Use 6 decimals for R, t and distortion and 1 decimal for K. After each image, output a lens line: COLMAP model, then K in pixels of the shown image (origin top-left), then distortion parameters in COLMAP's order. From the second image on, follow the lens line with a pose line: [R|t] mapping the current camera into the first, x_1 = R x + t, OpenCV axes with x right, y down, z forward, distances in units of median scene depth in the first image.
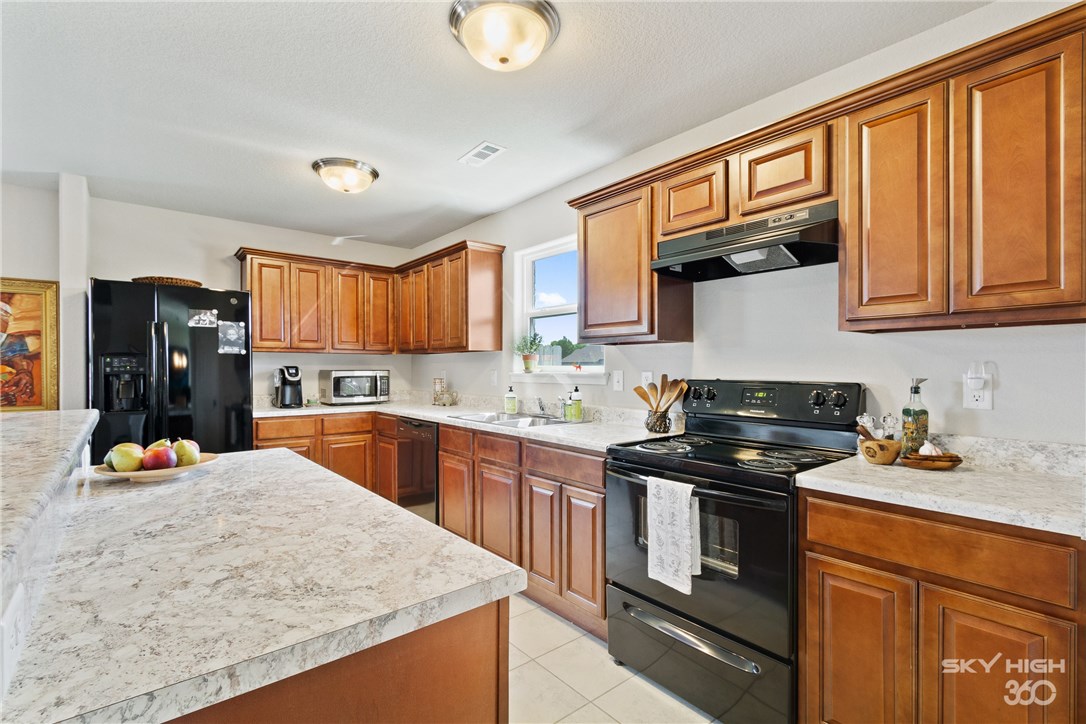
lens RADIAL K [[500.5, 0, 536.7], [0, 500.5, 366.7], [0, 0, 1]] dist [0.000131, -0.000154]
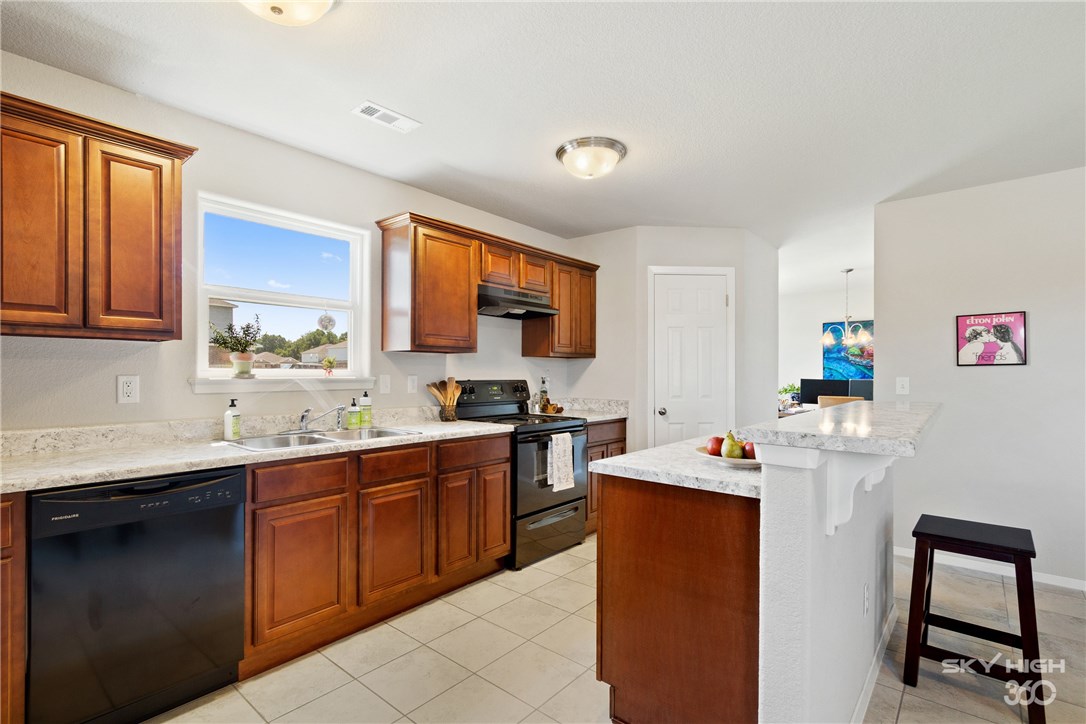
lens RADIAL K [[509.7, 0, 524.6], [0, 509.7, 385.4], [0, 0, 1]] dist [-0.000833, -0.000467]
pose [[-0.170892, -0.021248, 0.985061, -0.886372], [-0.004528, 0.999774, 0.020780, 0.005774], [-0.985279, -0.000909, -0.170950, 0.823436]]
